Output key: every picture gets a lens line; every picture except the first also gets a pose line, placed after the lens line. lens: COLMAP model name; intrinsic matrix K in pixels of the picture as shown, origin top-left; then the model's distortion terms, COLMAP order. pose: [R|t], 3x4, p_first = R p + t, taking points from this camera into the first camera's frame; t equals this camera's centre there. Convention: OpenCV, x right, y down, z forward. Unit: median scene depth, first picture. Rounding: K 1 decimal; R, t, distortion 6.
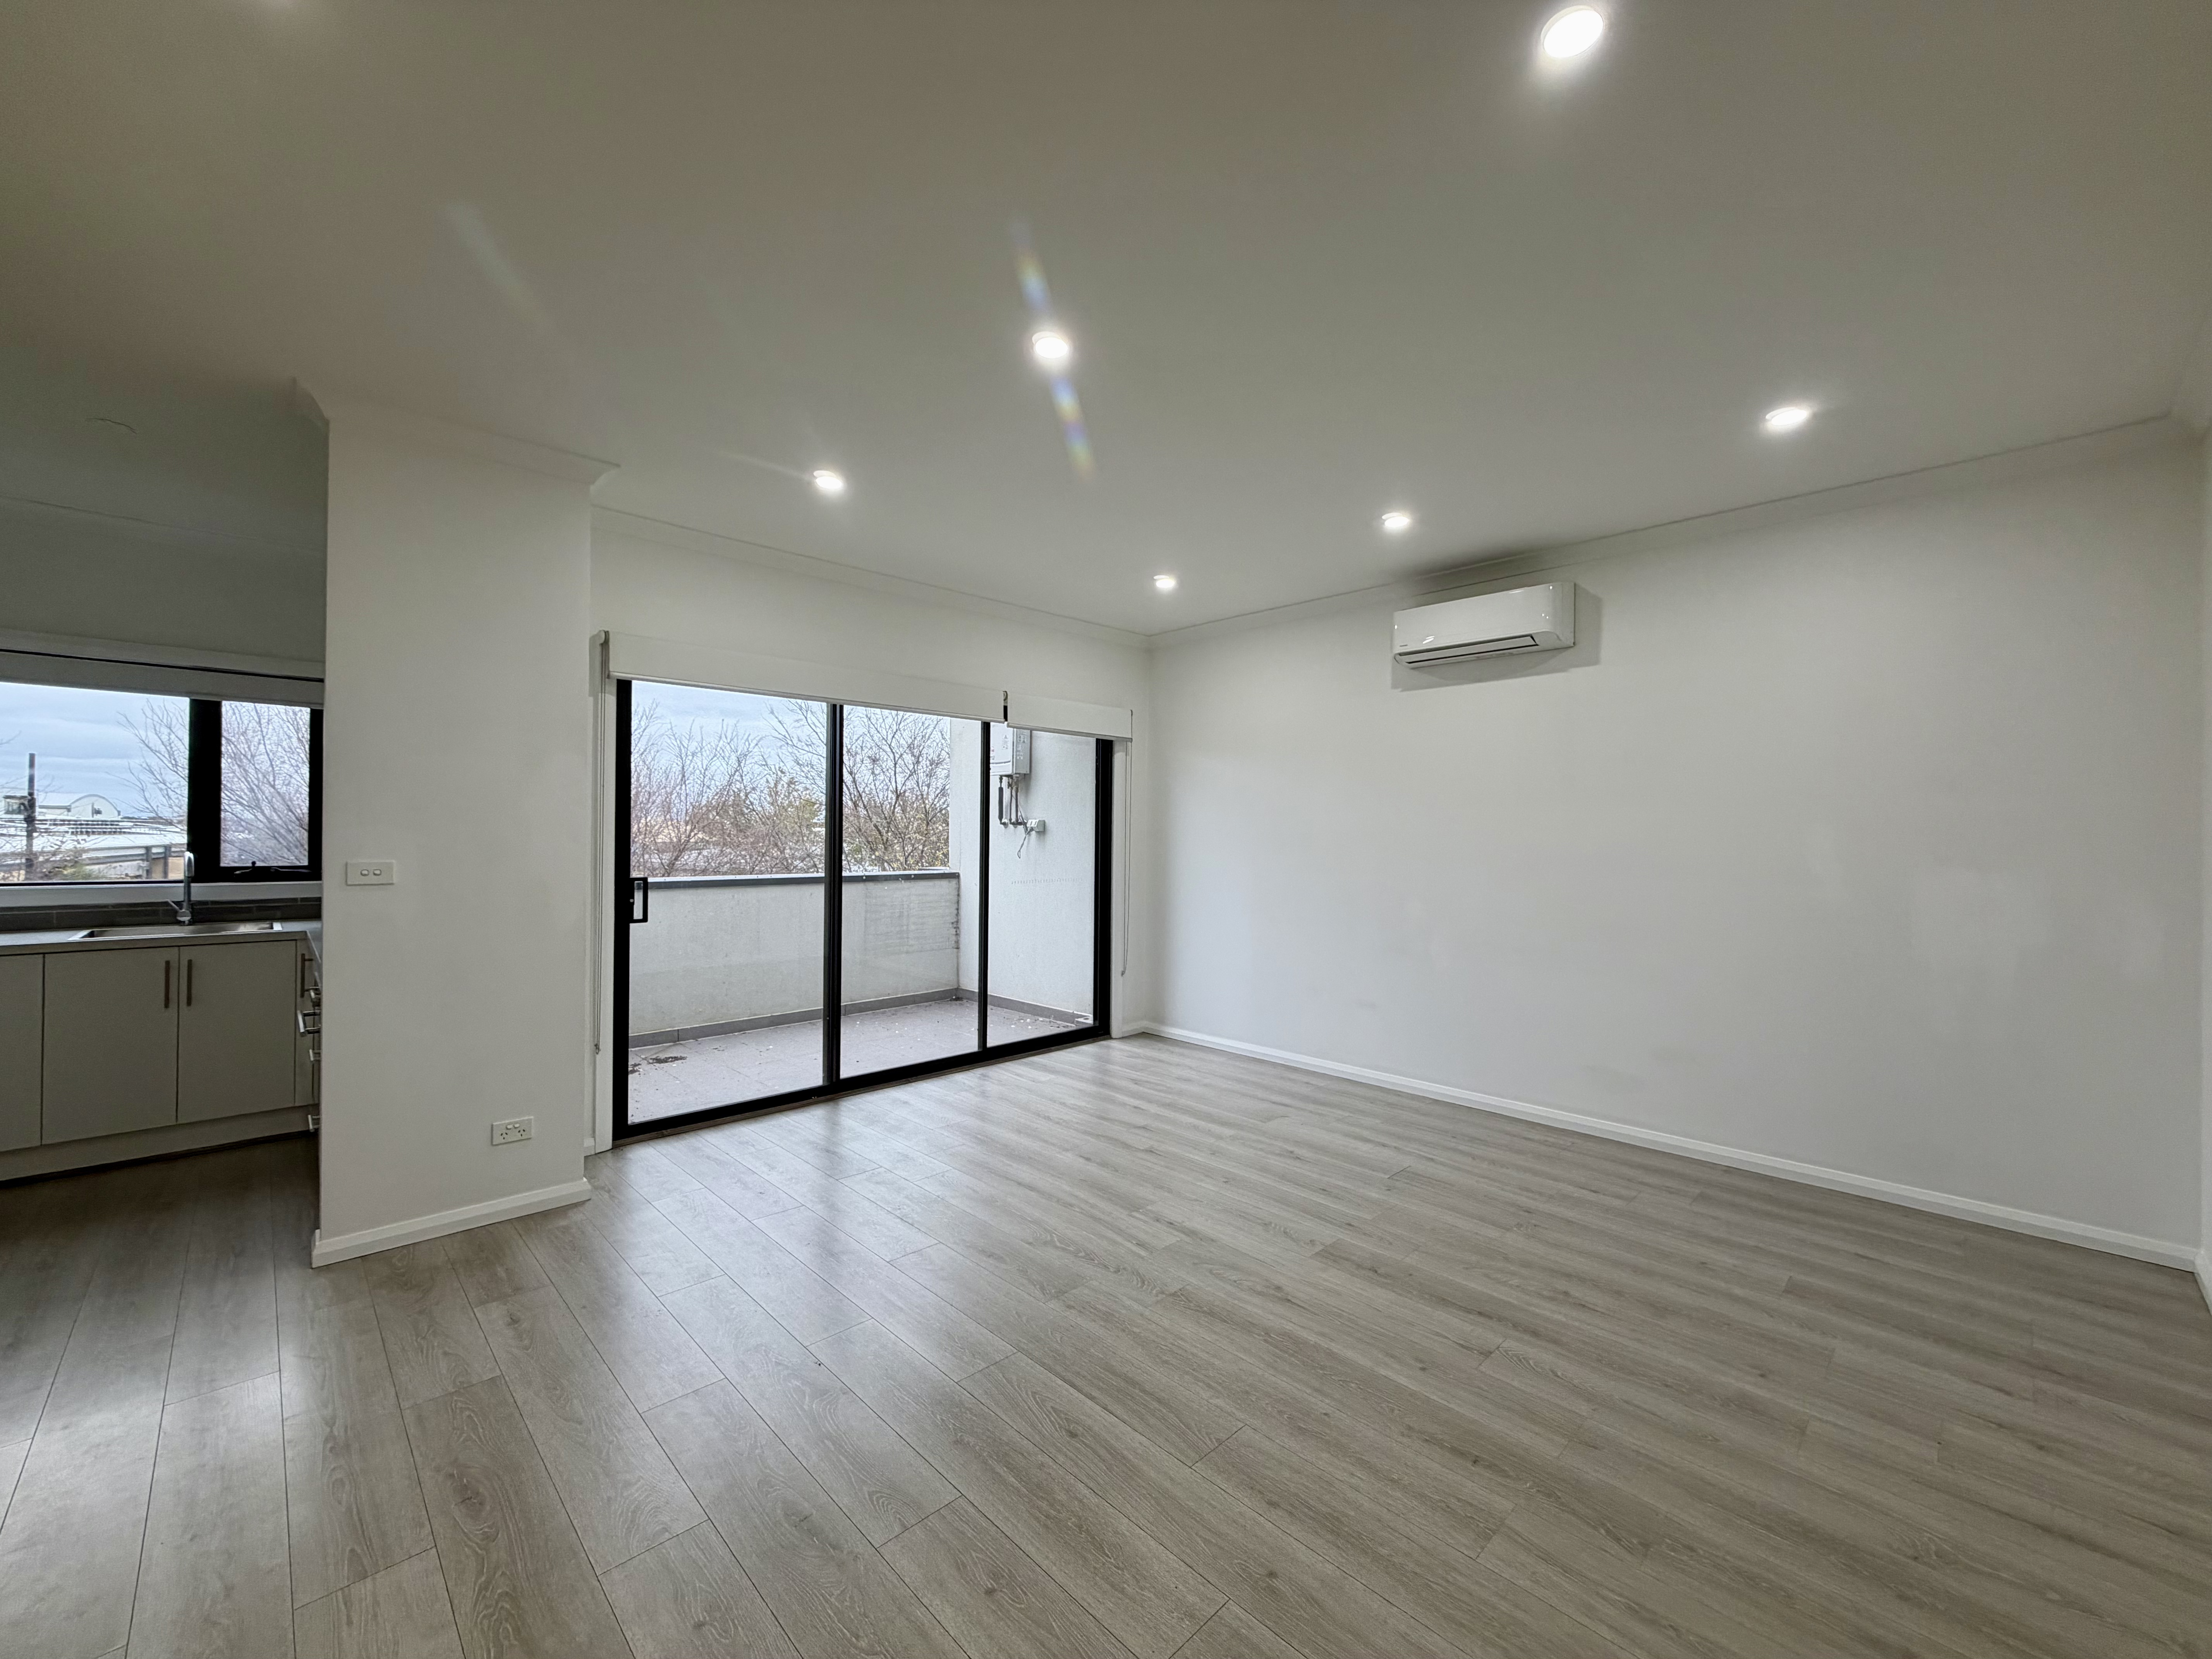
lens RADIAL K [[878.4, 0, 1101.9], [0, 878.4, 827.4], [0, 0, 1]] dist [-0.001239, -0.000289]
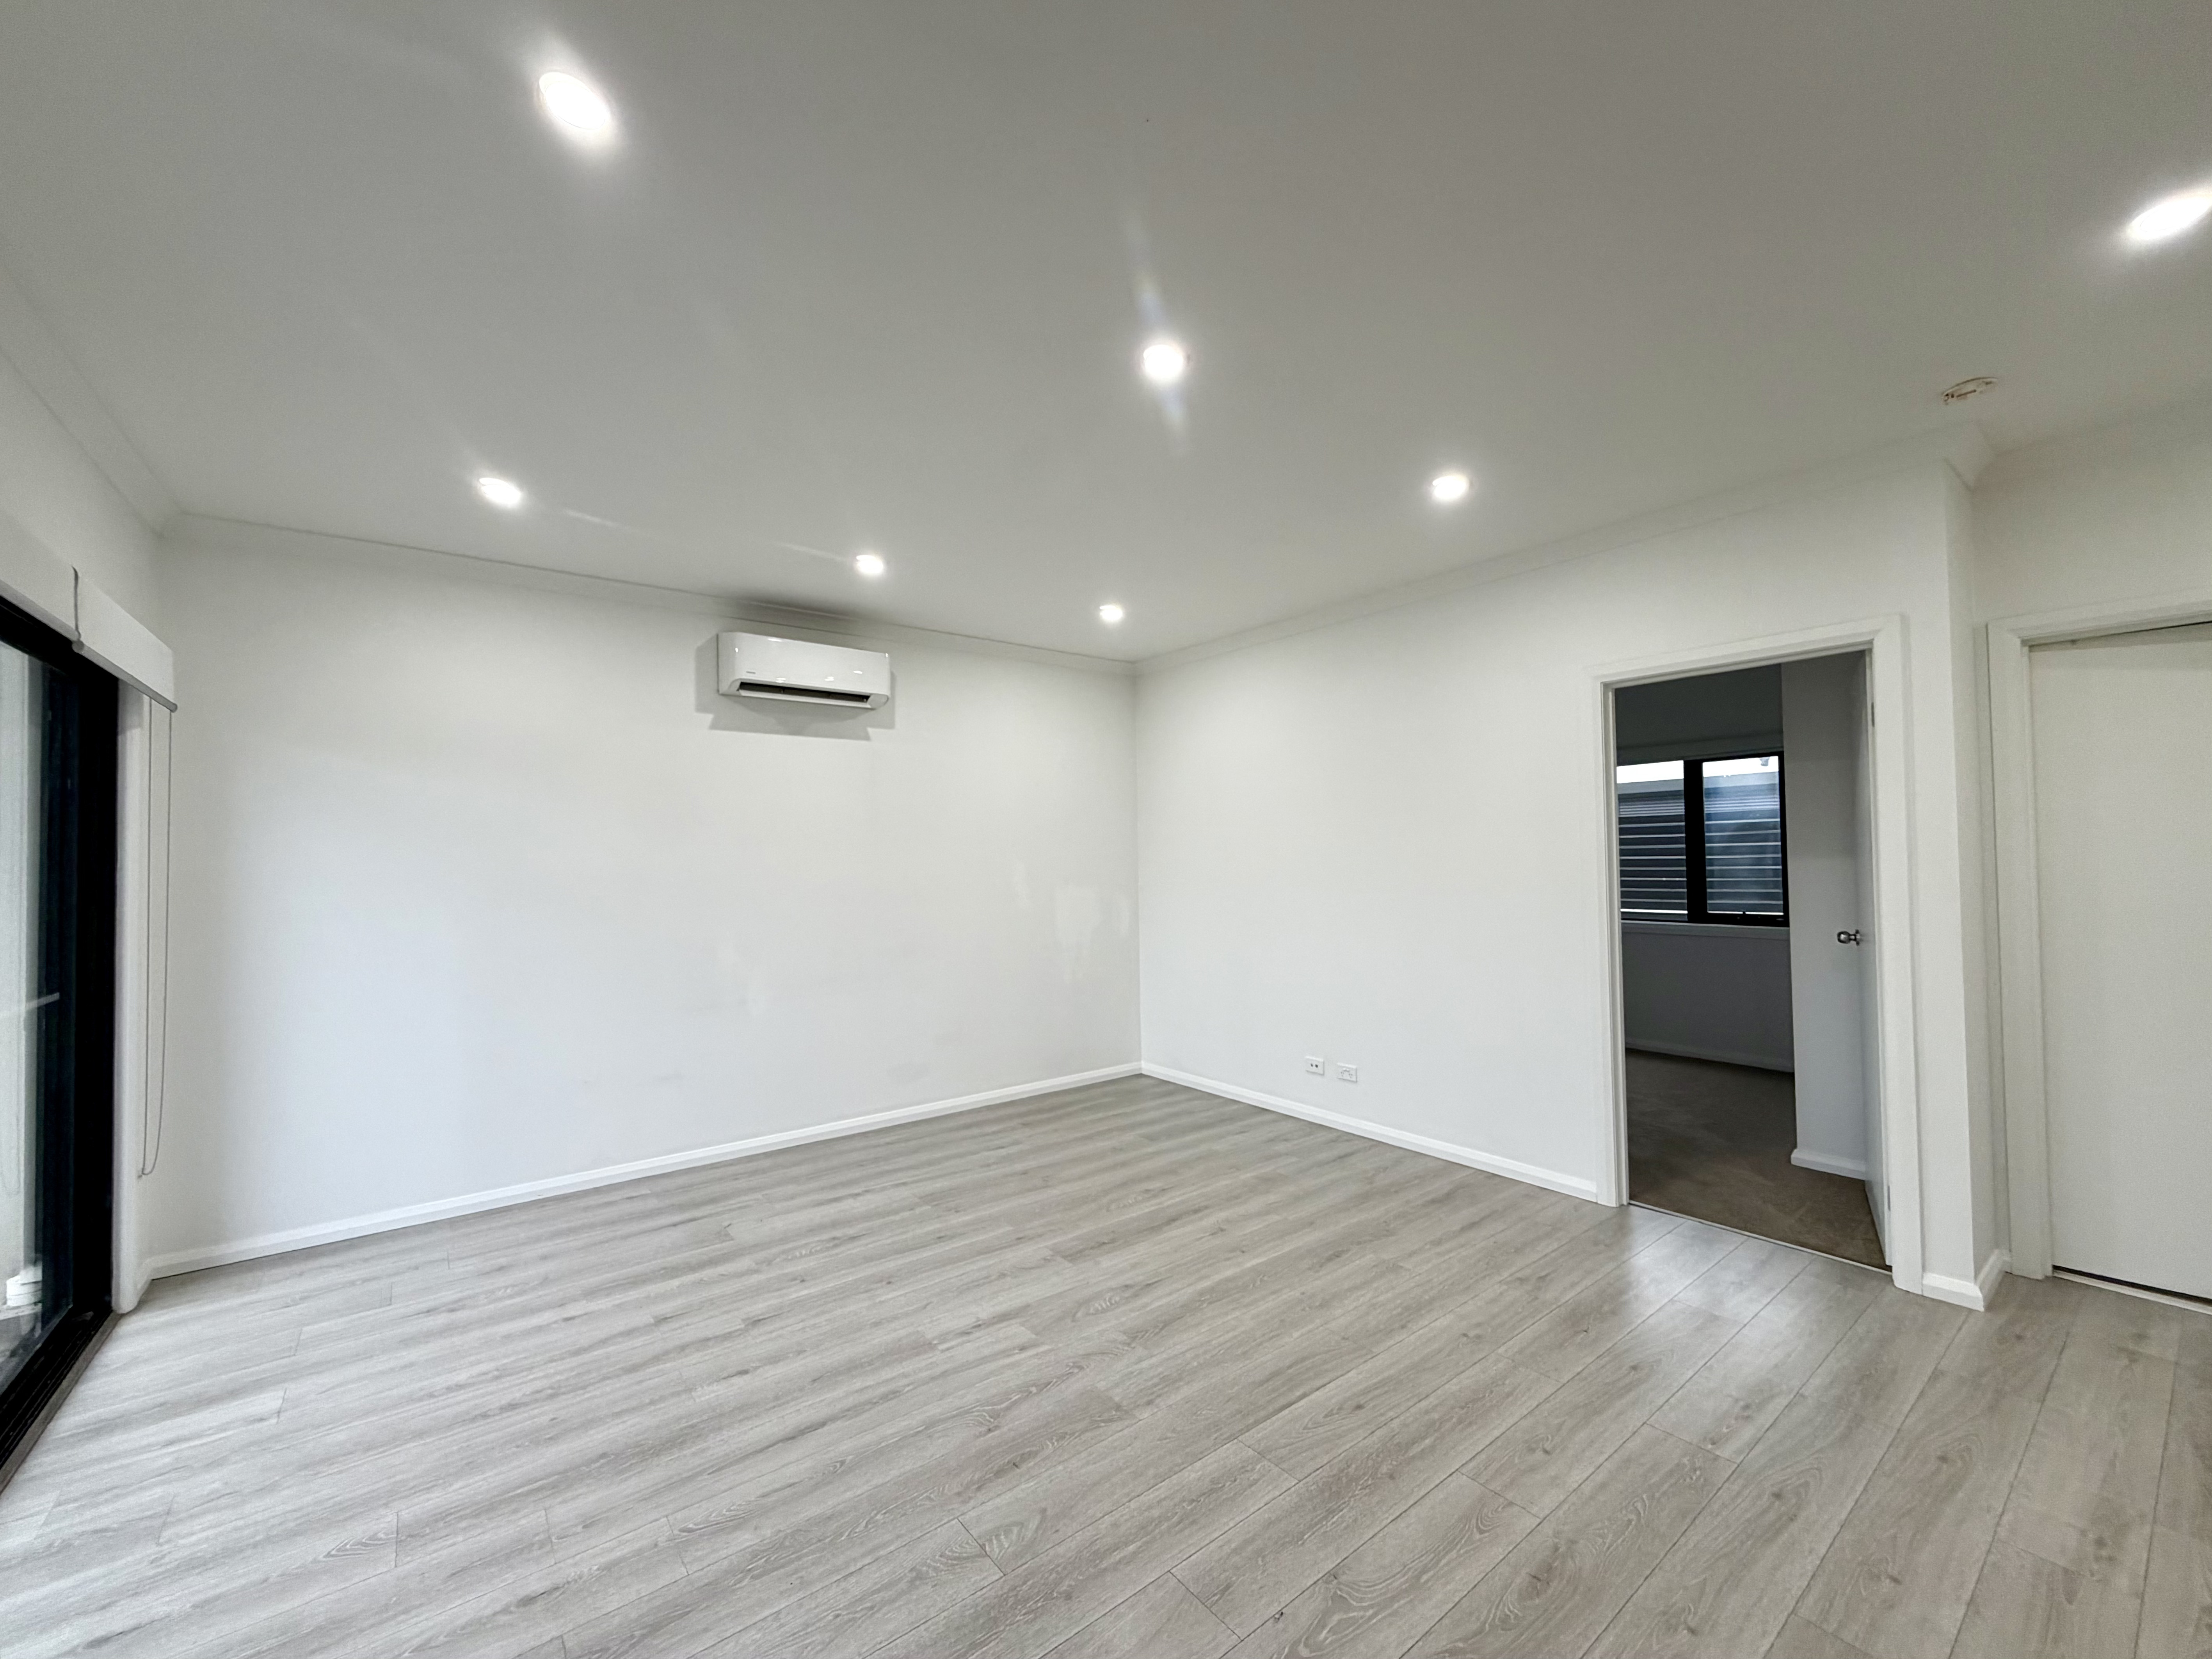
lens RADIAL K [[878.5, 0, 1101.9], [0, 878.5, 827.4], [0, 0, 1]] dist [-0.001239, -0.000289]
pose [[0.115352, 0.025023, 0.993009, -0.695754], [0.007457, 0.999633, -0.026056, -0.021840], [-0.993297, 0.010411, 0.115123, 0.675049]]
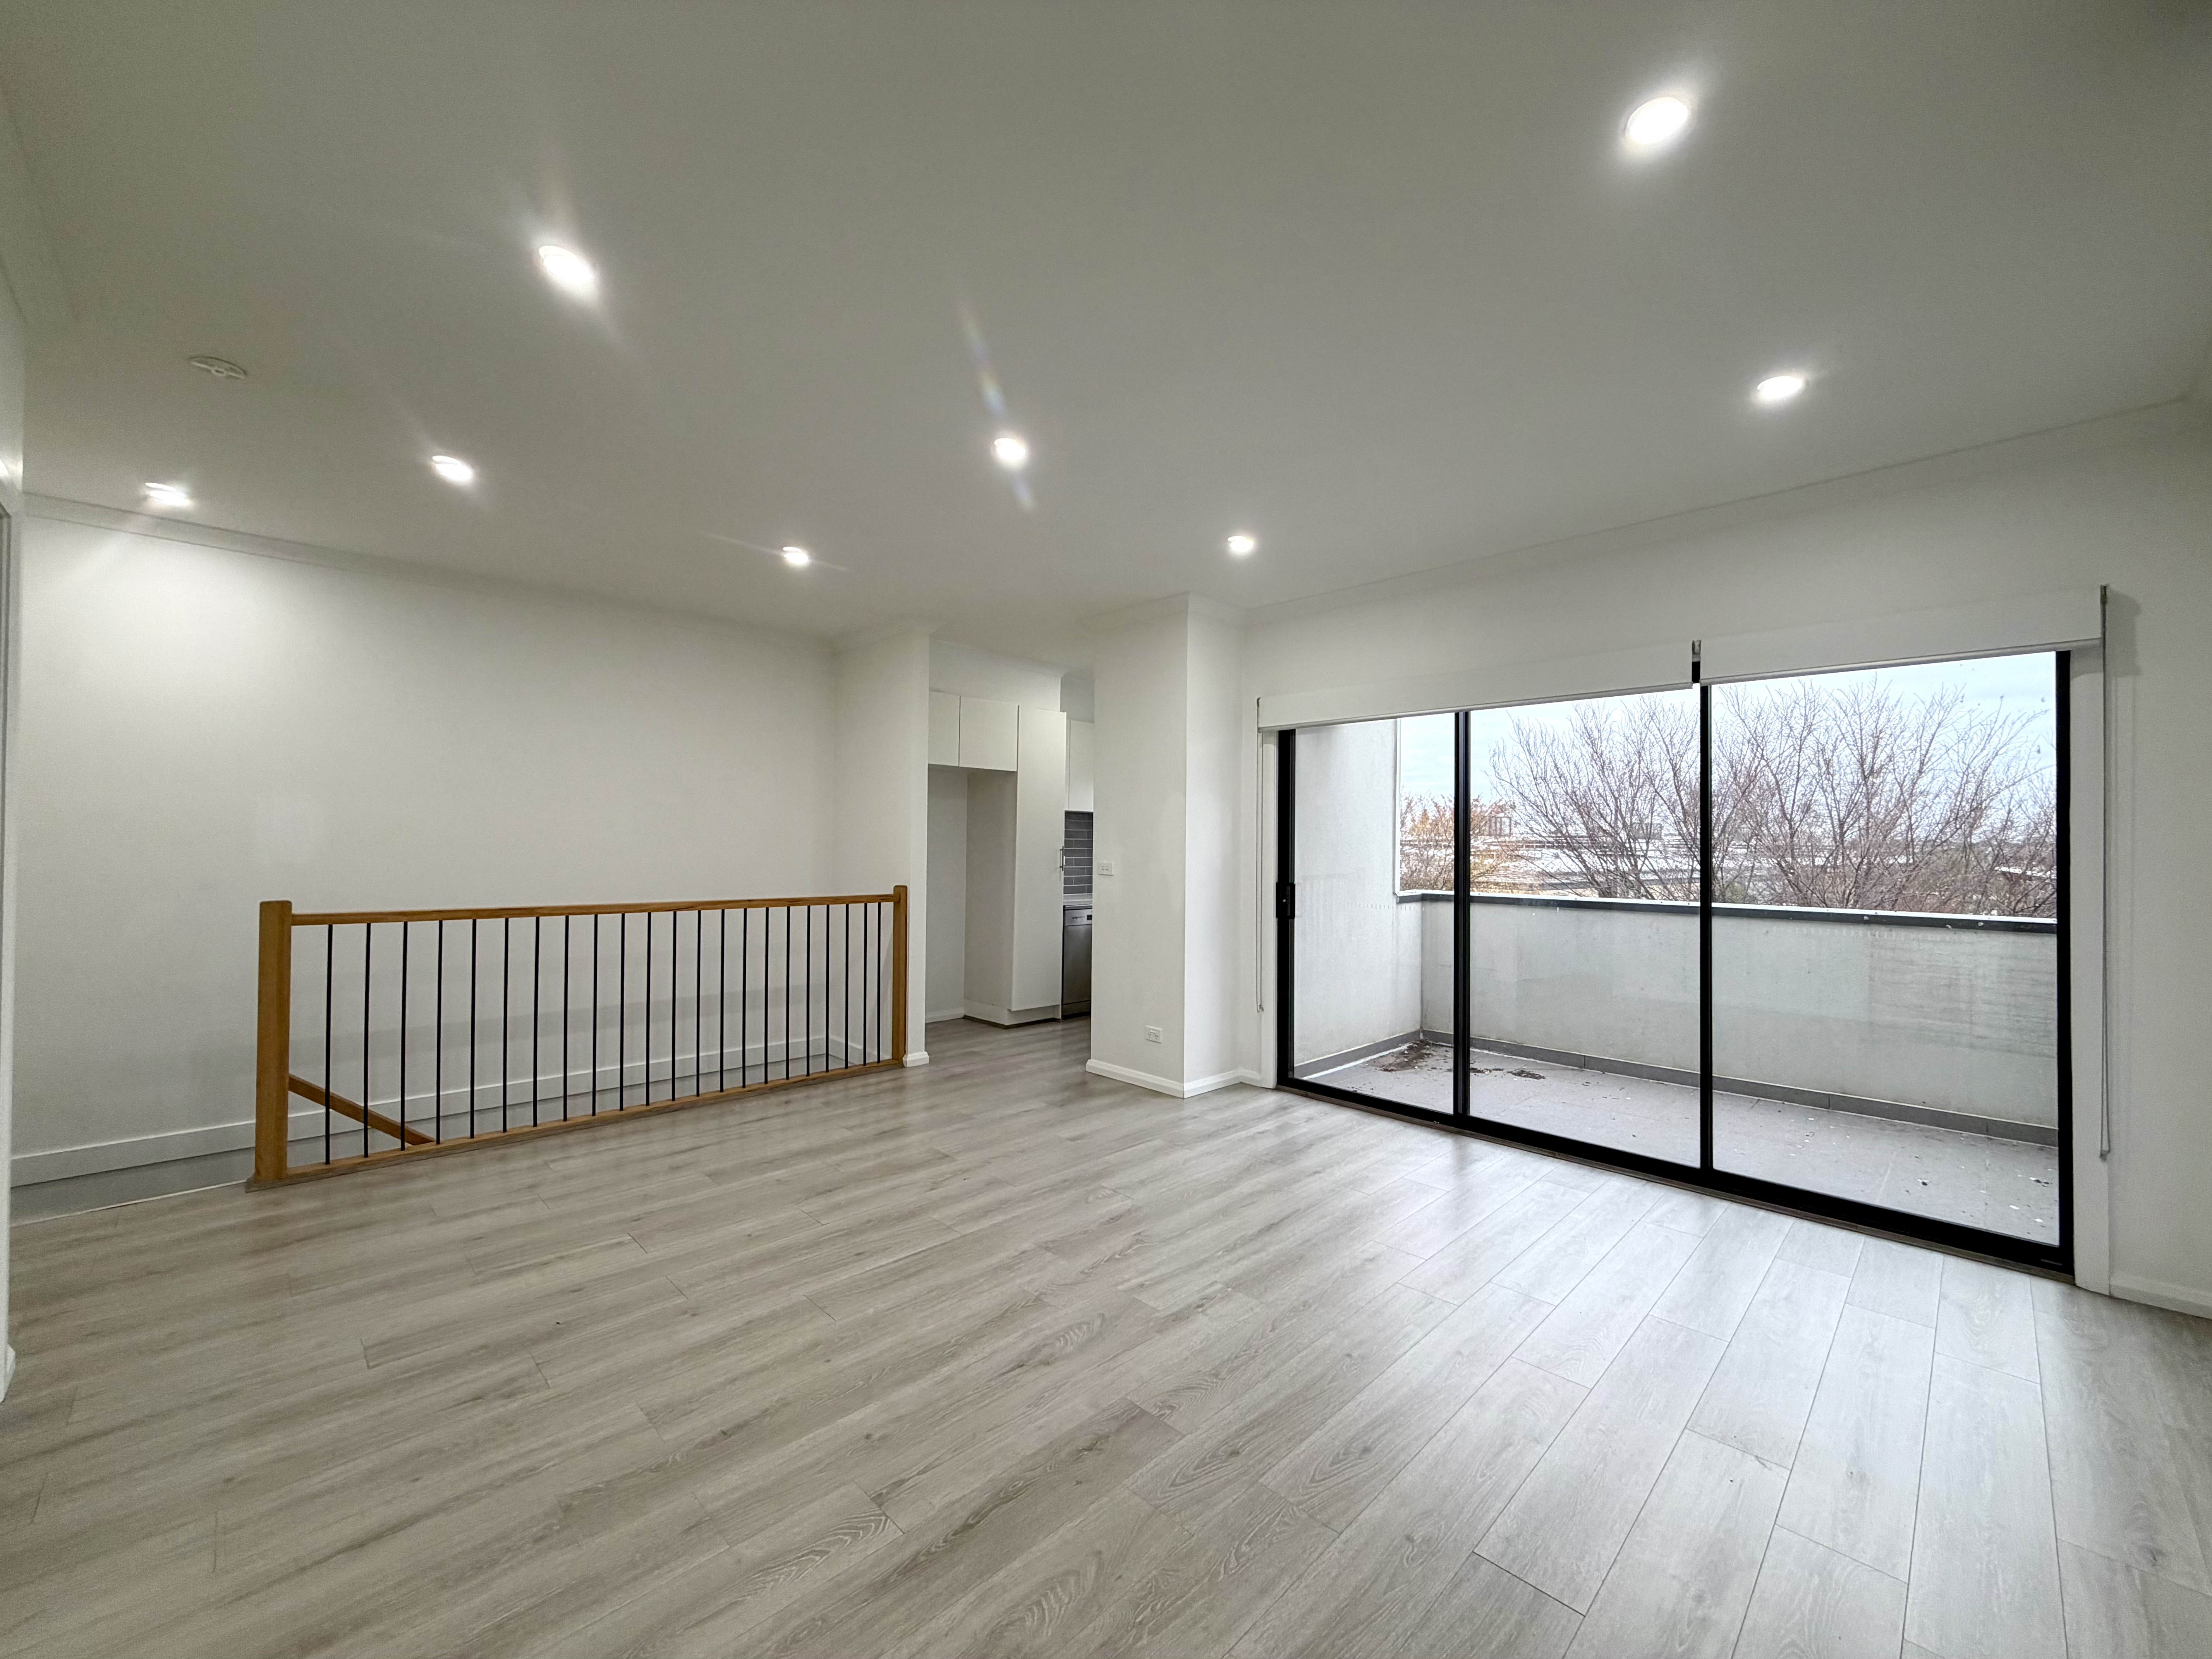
lens RADIAL K [[878.4, 0, 1101.9], [0, 878.4, 827.4], [0, 0, 1]] dist [-0.001239, -0.000289]
pose [[0.007185, -0.025380, -0.999652, 0.821425], [-0.000980, 0.999677, -0.025387, 0.009072], [0.999974, 0.001162, 0.007158, 0.788118]]
